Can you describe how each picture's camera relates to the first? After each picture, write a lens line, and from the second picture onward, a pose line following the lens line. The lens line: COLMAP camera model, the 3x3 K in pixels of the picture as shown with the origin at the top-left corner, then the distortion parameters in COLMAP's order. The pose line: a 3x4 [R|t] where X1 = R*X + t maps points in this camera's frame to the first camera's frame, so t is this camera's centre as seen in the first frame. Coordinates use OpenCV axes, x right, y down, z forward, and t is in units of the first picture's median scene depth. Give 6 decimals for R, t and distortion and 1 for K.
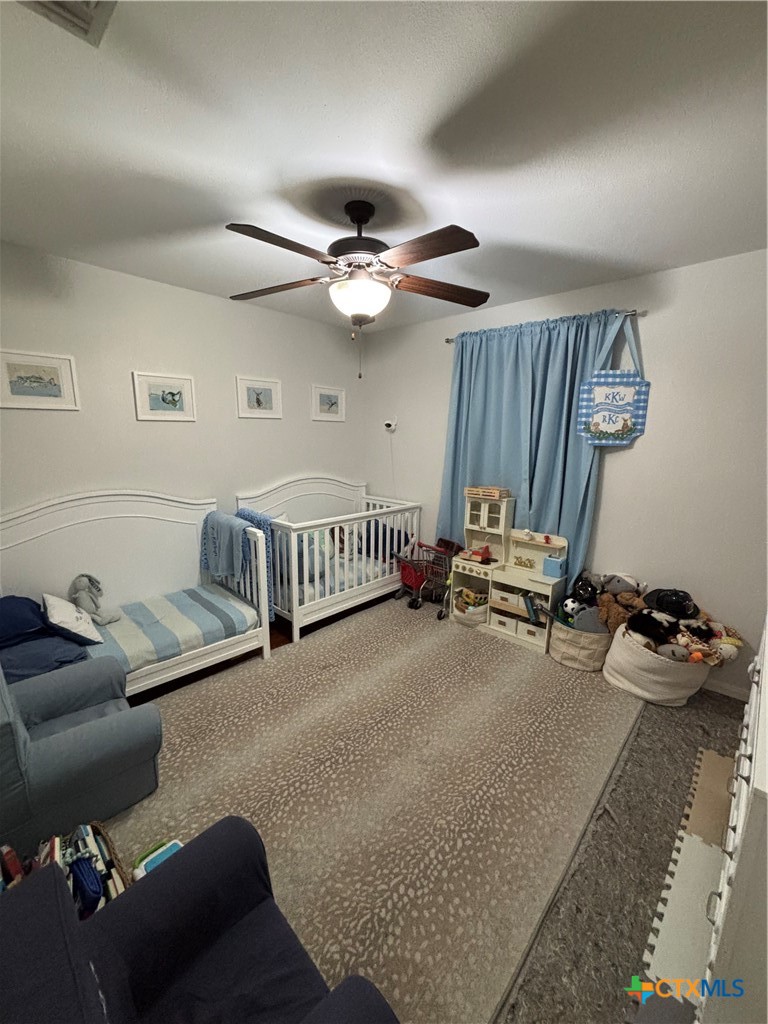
lens RADIAL K [[408.7, 0, 386.4], [0, 408.7, 512.0], [0, 0, 1]] dist [-0.012442, 0.001171]
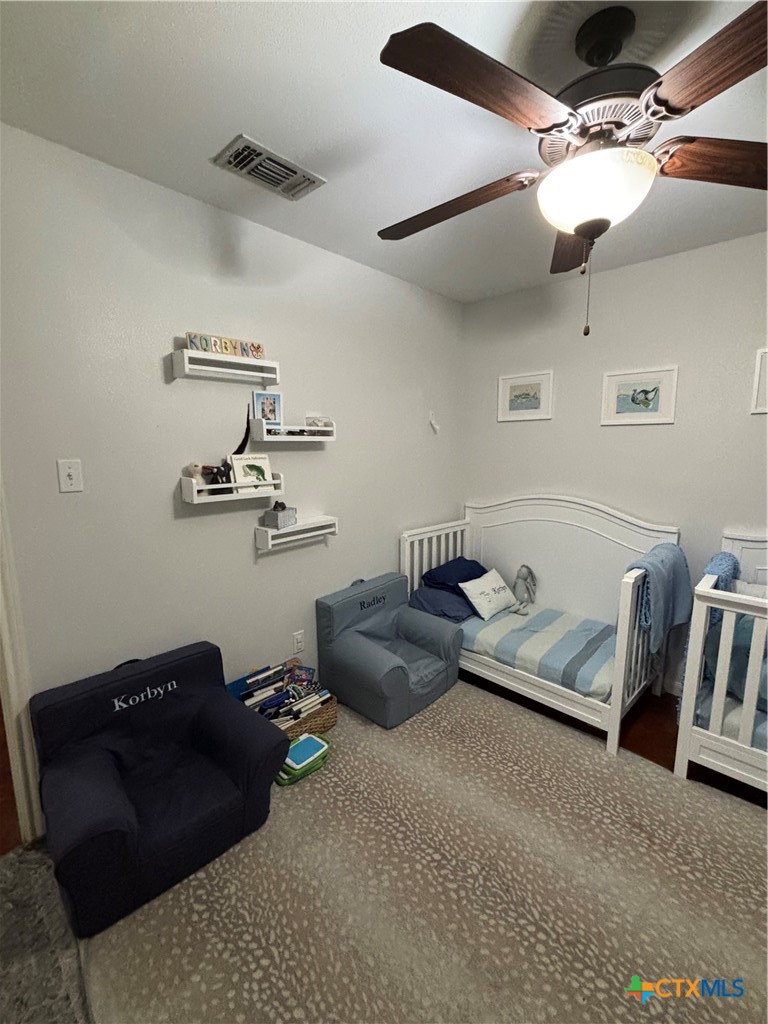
lens RADIAL K [[442.7, 0, 386.5], [0, 442.7, 512.0], [0, 0, 1]] dist [-0.009550, 0.001836]
pose [[-0.002386, 0.139757, -0.990183, 0.500581], [-0.189271, 0.972225, 0.137678, -0.097257], [0.981922, 0.187742, 0.024132, 0.644528]]
